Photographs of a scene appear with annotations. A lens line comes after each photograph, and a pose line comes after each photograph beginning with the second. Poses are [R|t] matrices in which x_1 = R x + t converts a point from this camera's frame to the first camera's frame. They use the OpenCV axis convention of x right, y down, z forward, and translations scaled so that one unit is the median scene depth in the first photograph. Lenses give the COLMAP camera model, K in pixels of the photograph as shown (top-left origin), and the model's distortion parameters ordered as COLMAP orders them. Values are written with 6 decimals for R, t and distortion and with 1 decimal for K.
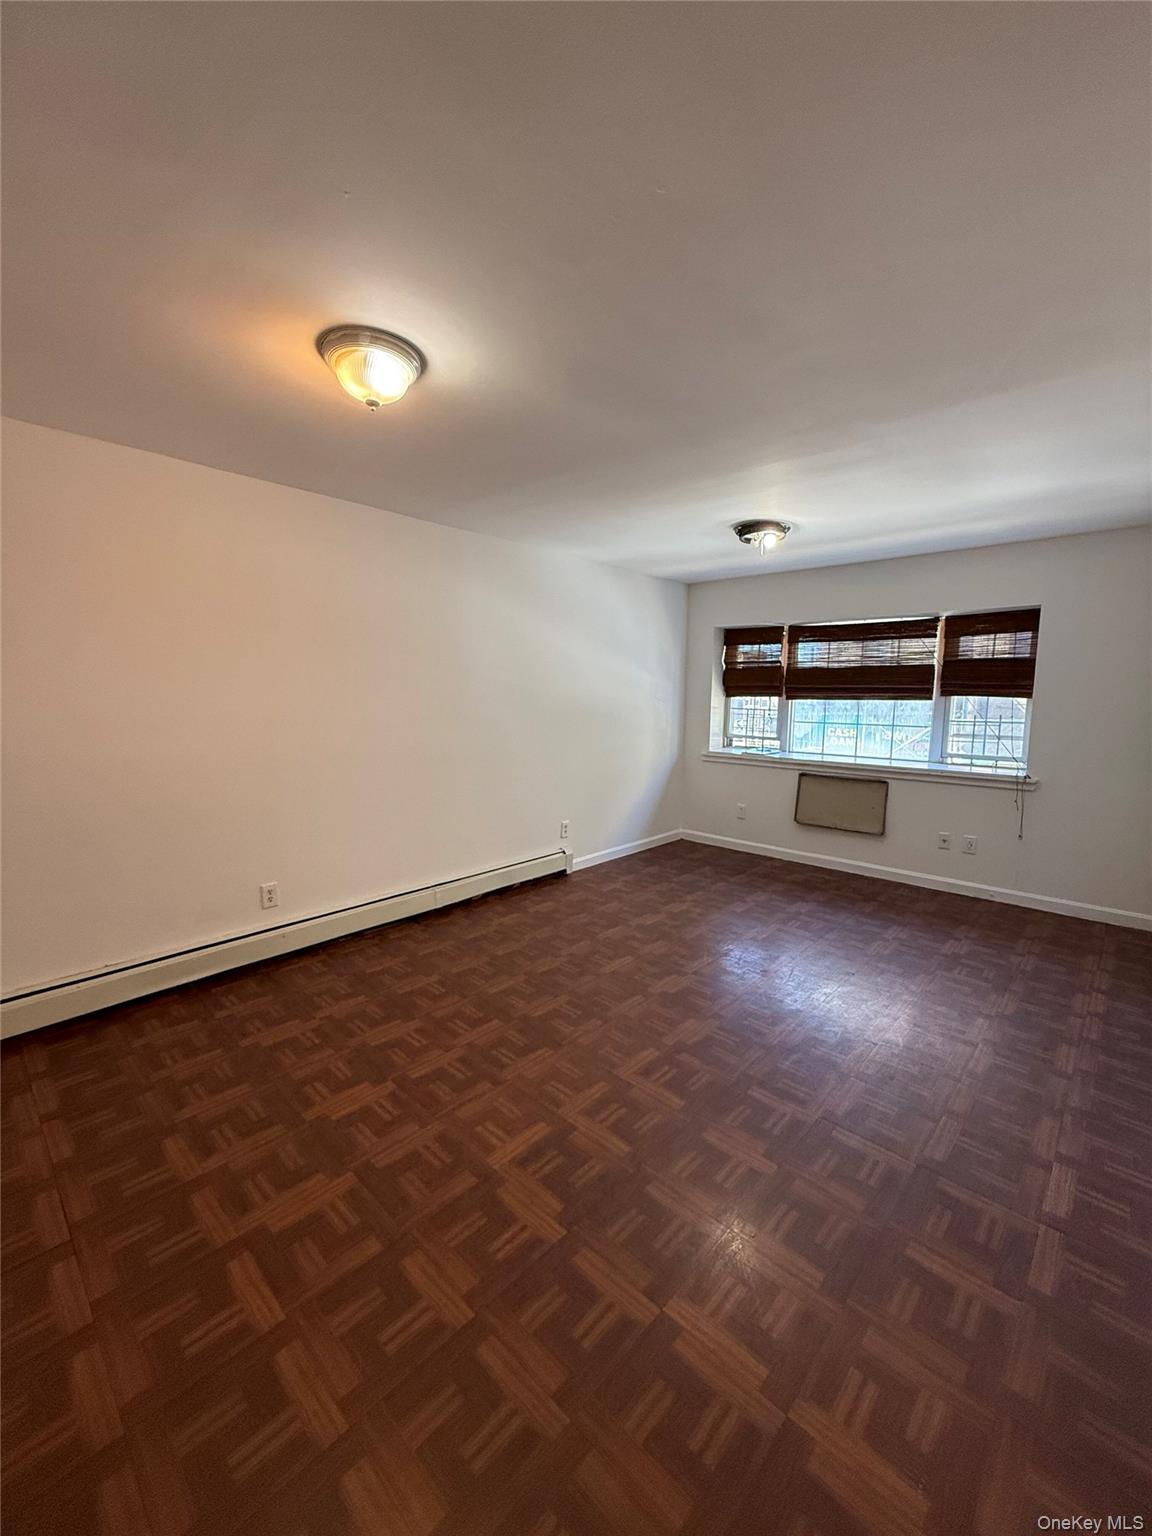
lens RADIAL K [[612.9, 0, 577.1], [0, 612.9, 765.8], [0, 0, 1]] dist [-0.000037, 0.000107]
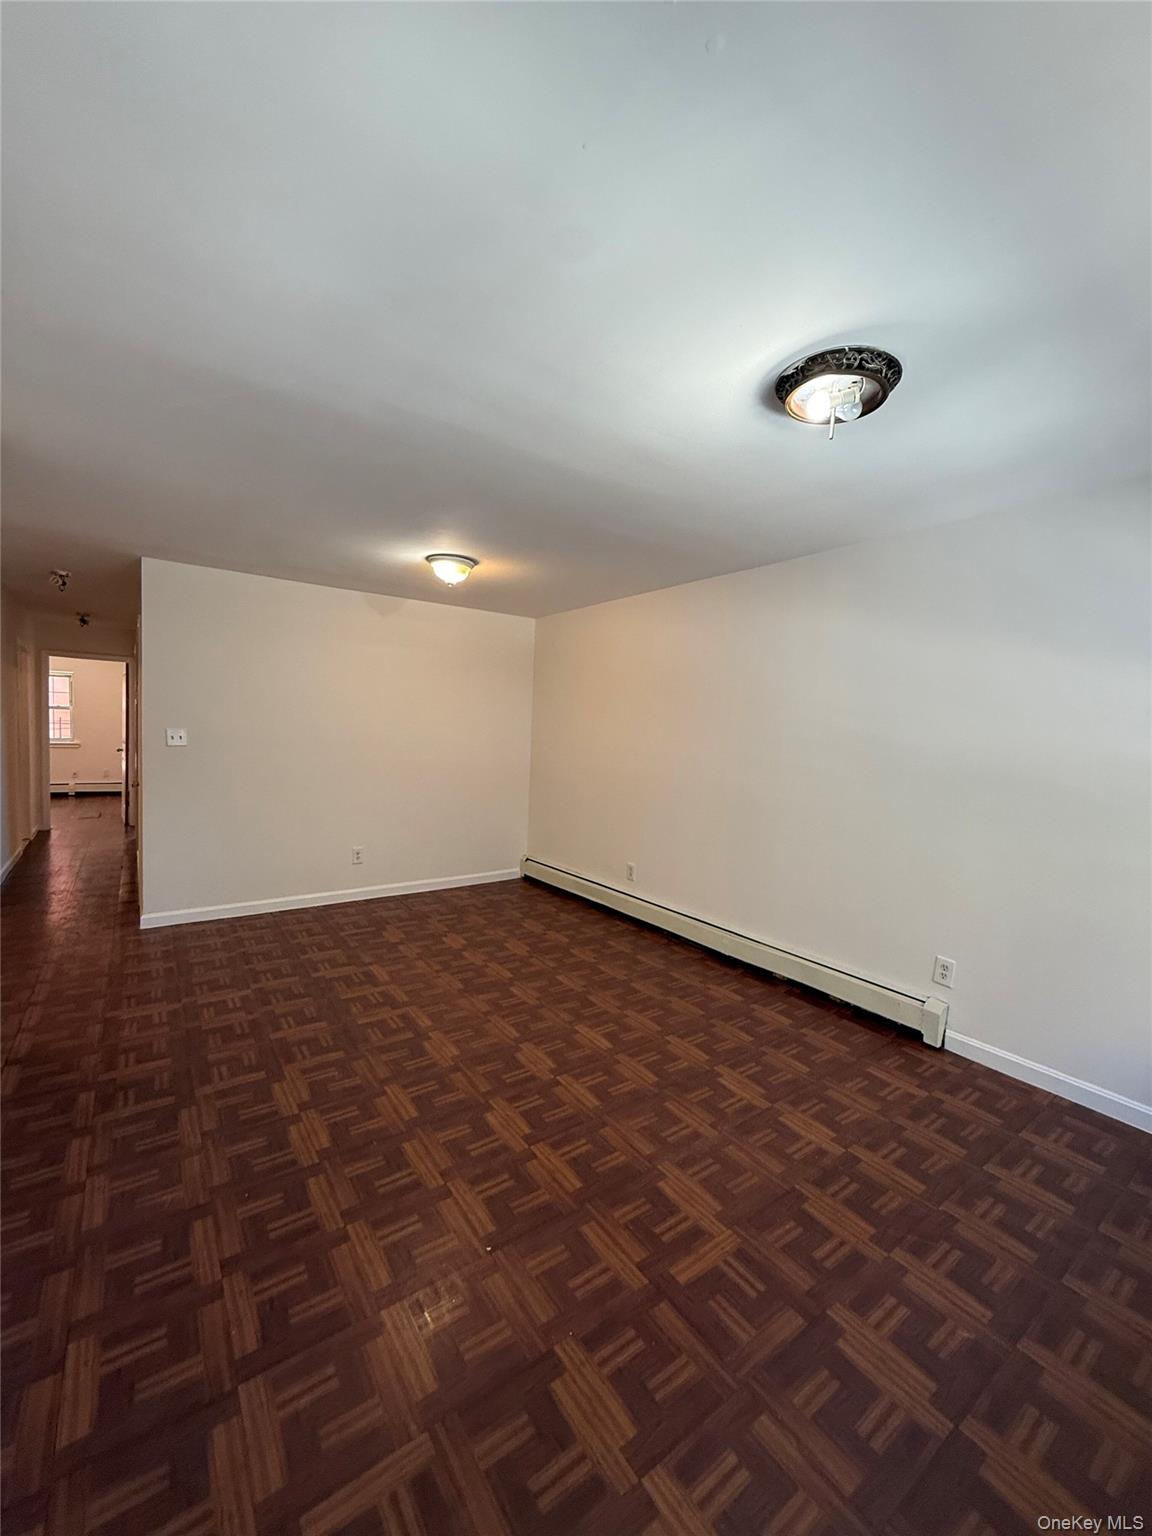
lens RADIAL K [[612.9, 0, 577.1], [0, 612.9, 765.8], [0, 0, 1]] dist [-0.000037, 0.000107]
pose [[-0.196439, 0.041613, -0.979633, 0.943330], [-0.153989, 0.985392, 0.072736, -0.122617], [0.968349, 0.165140, -0.187162, 1.112336]]
